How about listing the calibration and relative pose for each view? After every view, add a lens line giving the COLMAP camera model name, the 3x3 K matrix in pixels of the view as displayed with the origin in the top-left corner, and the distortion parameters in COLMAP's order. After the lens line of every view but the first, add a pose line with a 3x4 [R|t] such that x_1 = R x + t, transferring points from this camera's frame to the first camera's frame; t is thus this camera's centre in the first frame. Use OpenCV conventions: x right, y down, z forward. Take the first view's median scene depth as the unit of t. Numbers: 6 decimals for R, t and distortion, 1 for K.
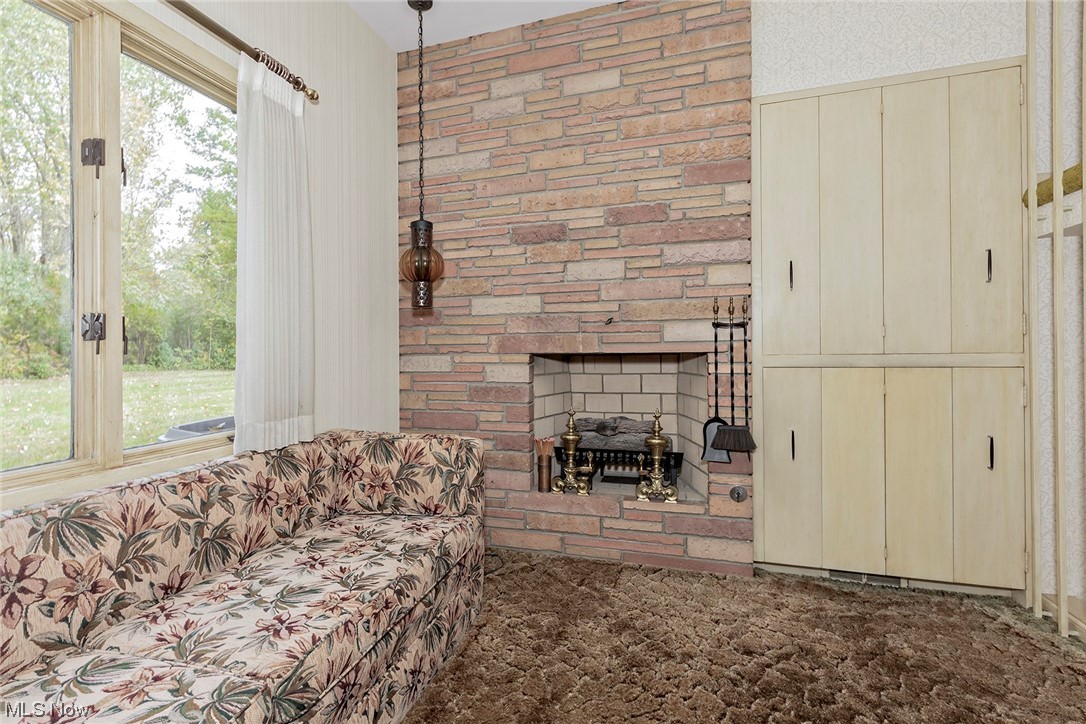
lens RADIAL K [[557.6, 0, 481.6], [0, 557.6, 347.7], [0, 0, 1]] dist [0.001766, 0.000012]
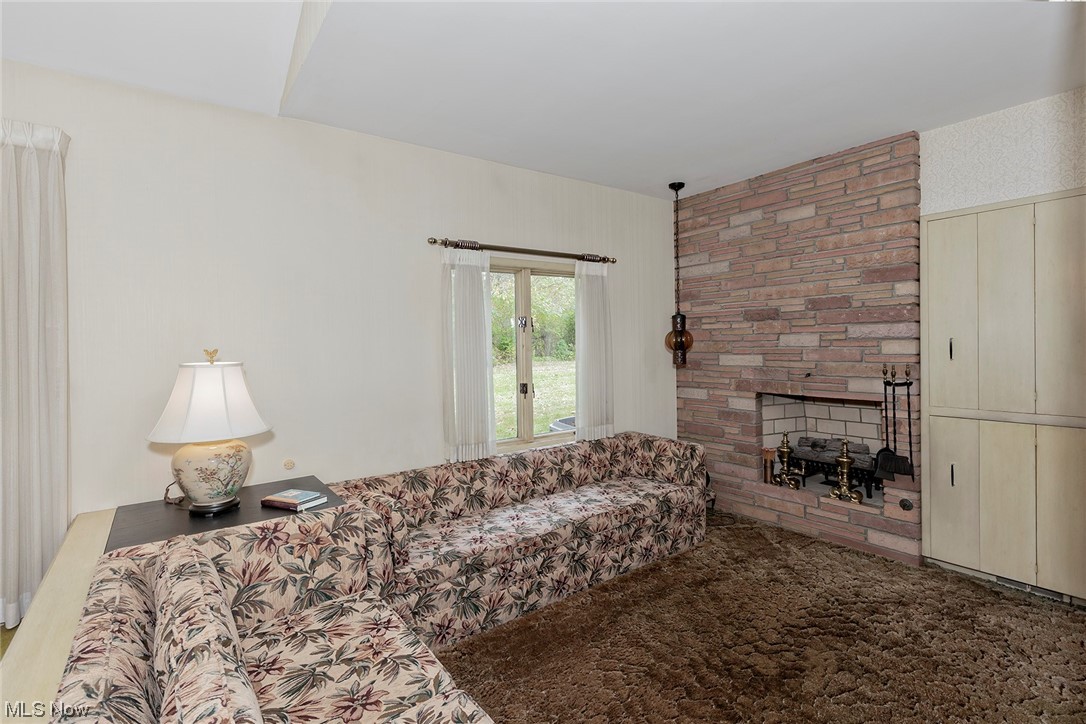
lens RADIAL K [[506.6, 0, 510.3], [0, 506.6, 348.5], [0, 0, 1]] dist [0.002832, 0.000514]
pose [[0.812718, -0.000587, -0.582657, 0.392875], [0.014972, 0.999690, 0.019876, -0.165888], [0.582465, -0.024878, 0.812475, -0.591691]]
